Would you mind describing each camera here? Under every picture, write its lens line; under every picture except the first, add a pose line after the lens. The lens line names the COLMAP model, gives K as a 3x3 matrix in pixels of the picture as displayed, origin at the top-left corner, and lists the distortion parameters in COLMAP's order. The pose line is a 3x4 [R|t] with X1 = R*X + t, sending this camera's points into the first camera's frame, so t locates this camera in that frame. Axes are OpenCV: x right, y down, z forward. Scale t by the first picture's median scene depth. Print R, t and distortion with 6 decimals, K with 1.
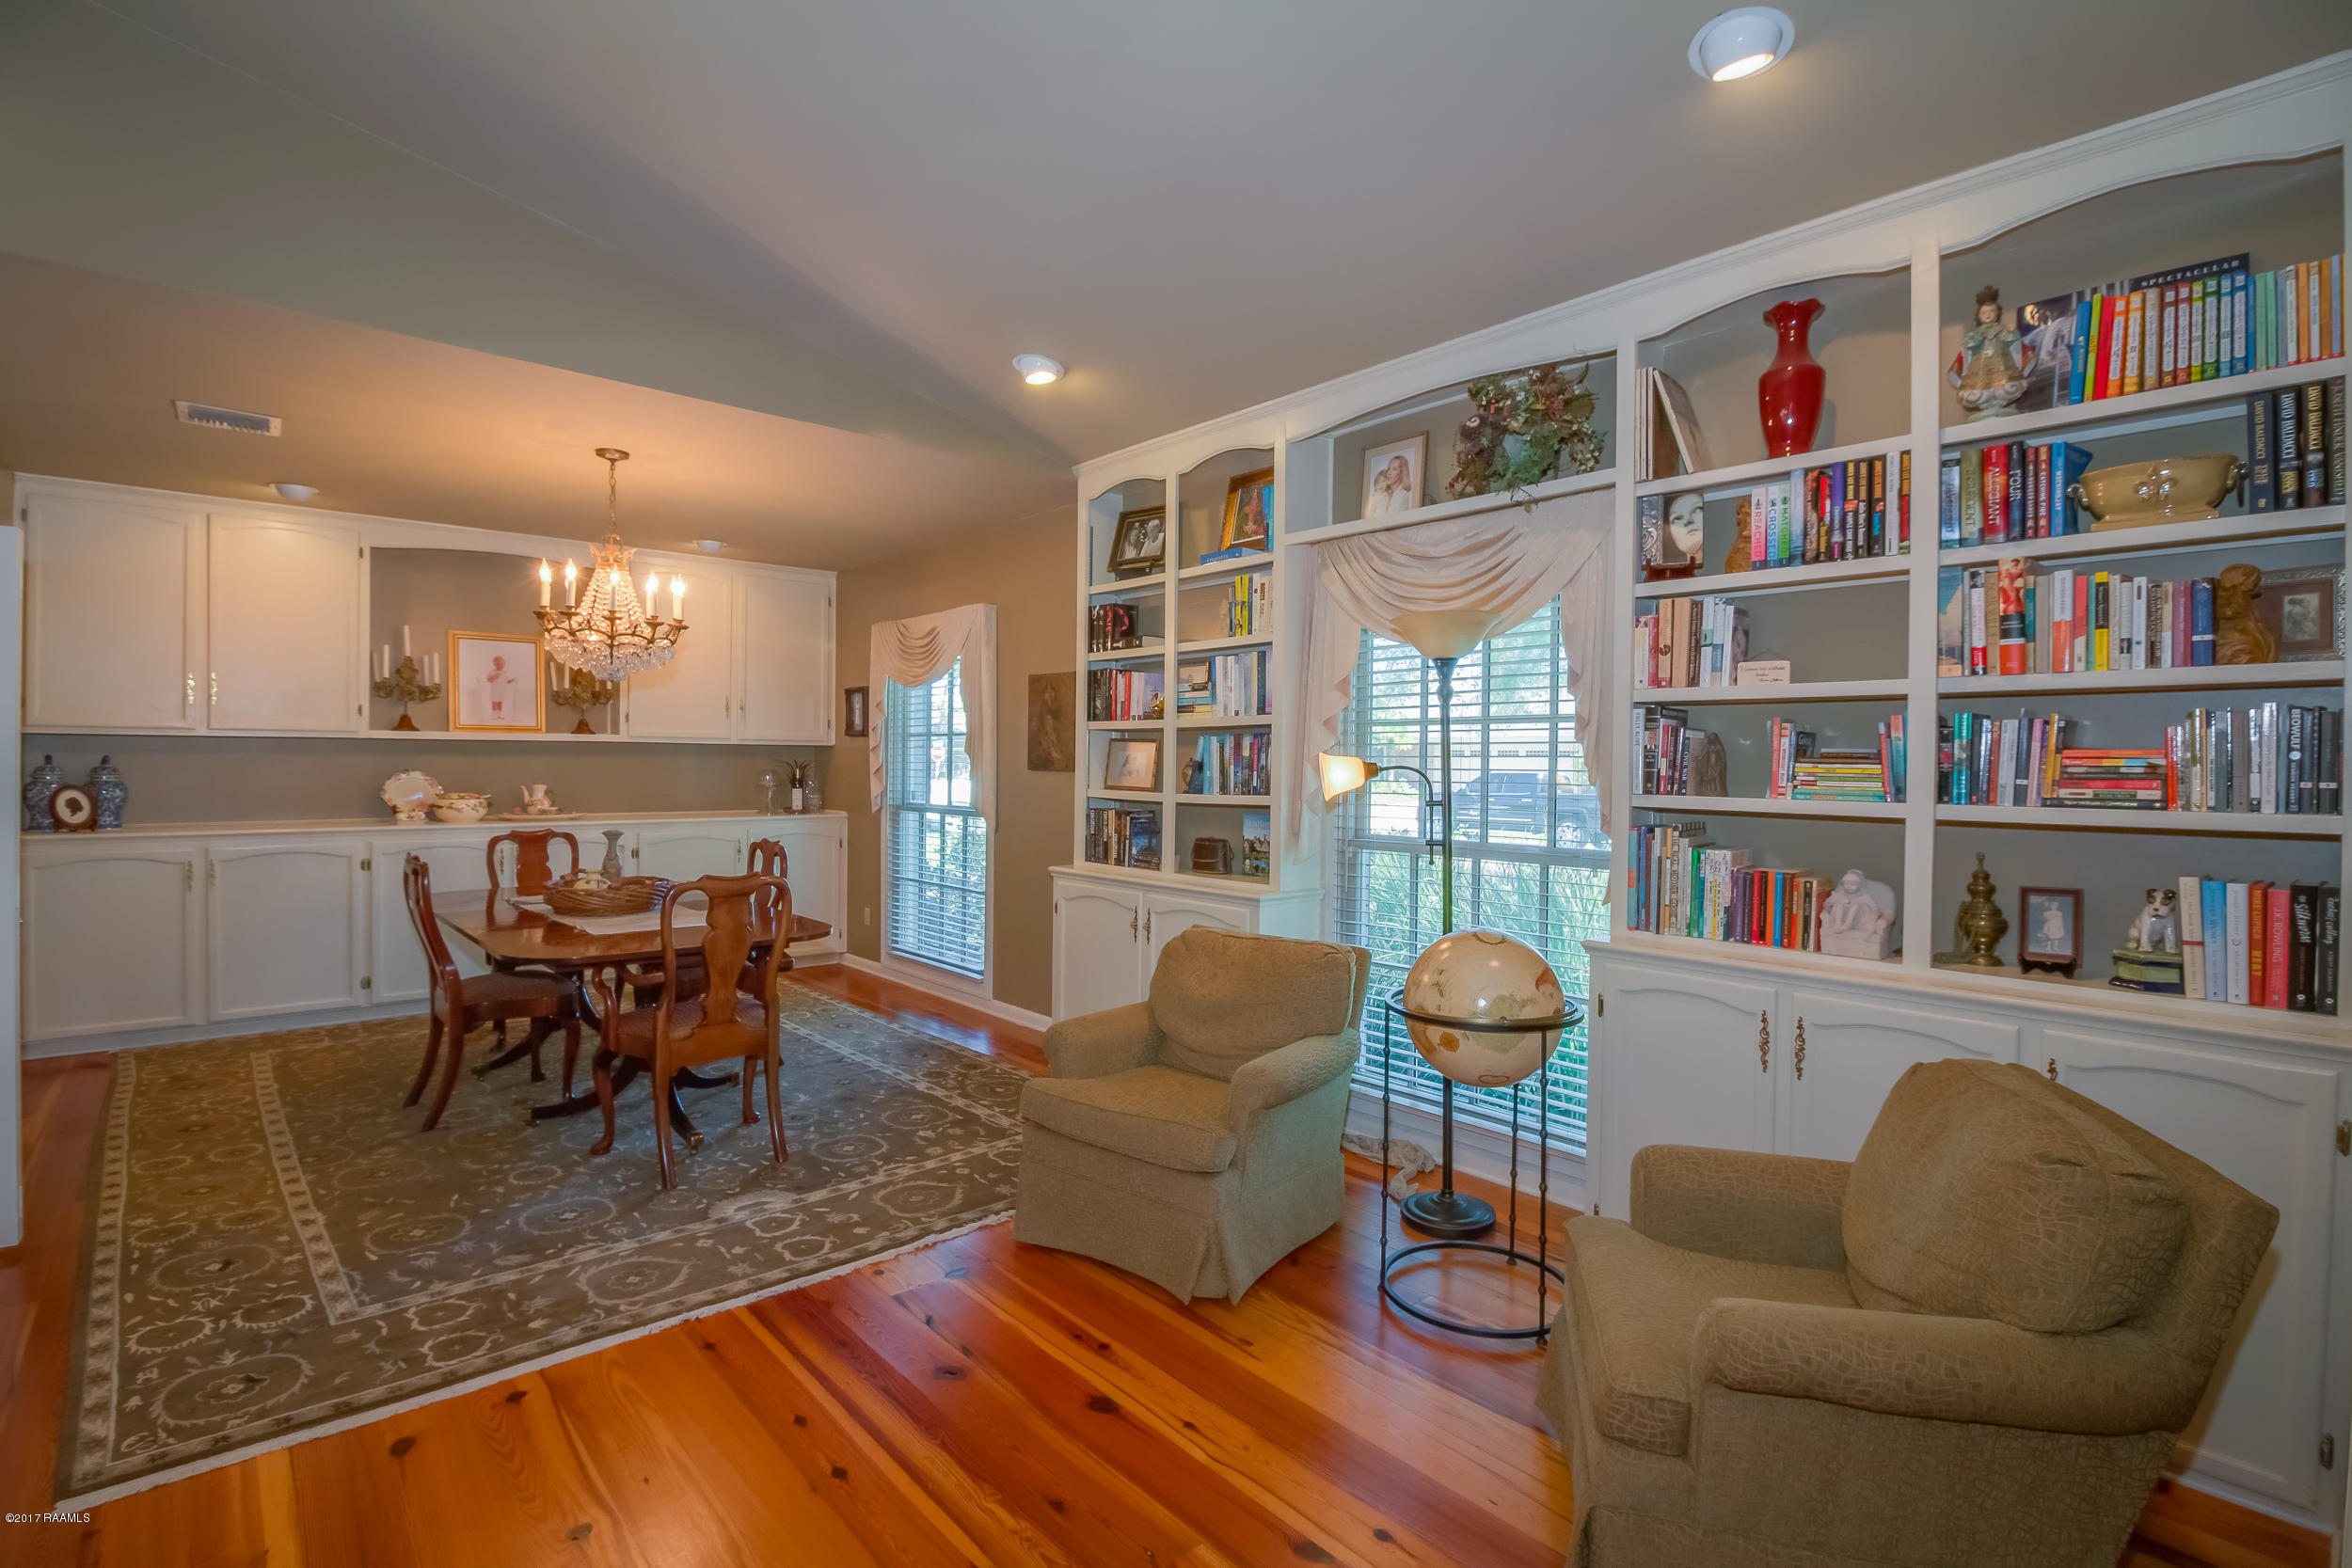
lens RADIAL K [[1090.0, 0, 1176.0], [0, 1090.0, 784.0], [0, 0, 1]] dist [-0.008603, -0.008328]
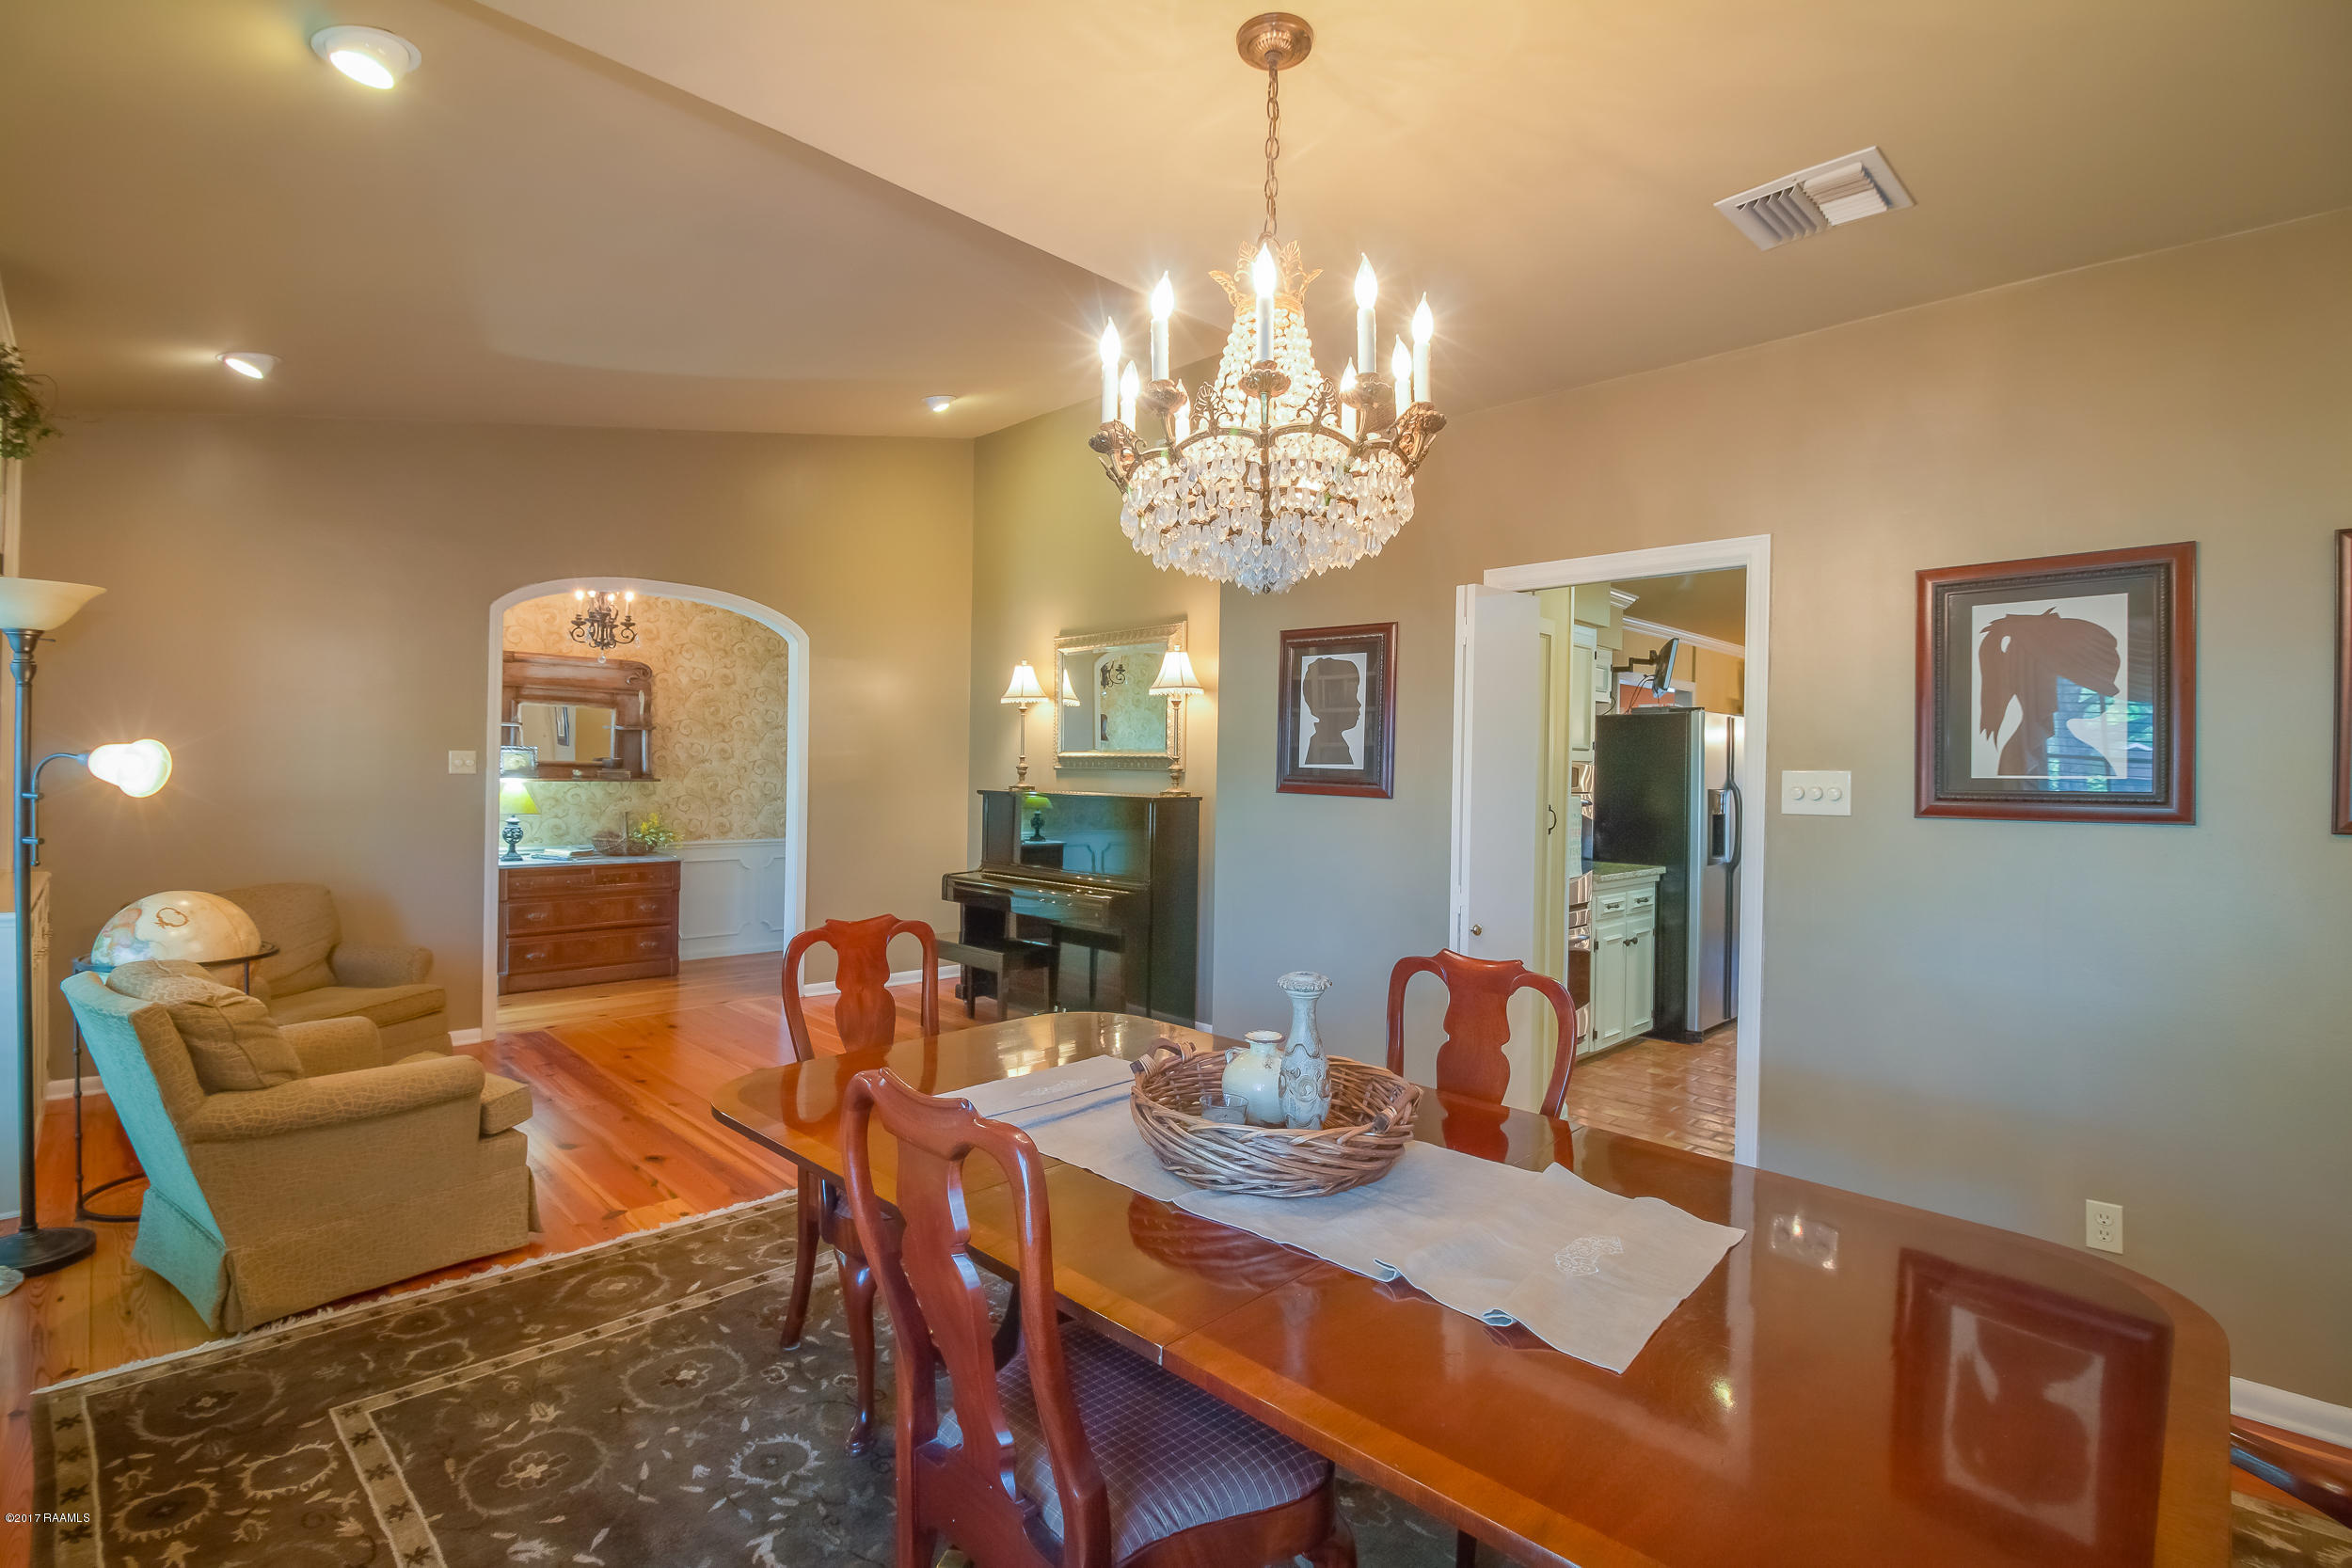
lens RADIAL K [[1090.0, 0, 1176.0], [0, 1090.0, 784.0], [0, 0, 1]] dist [-0.008603, -0.008328]
pose [[-0.998380, -0.011350, -0.055753, -0.554033], [-0.012328, 0.999776, 0.017230, -0.023611], [0.055545, 0.017890, -0.998296, 1.663076]]
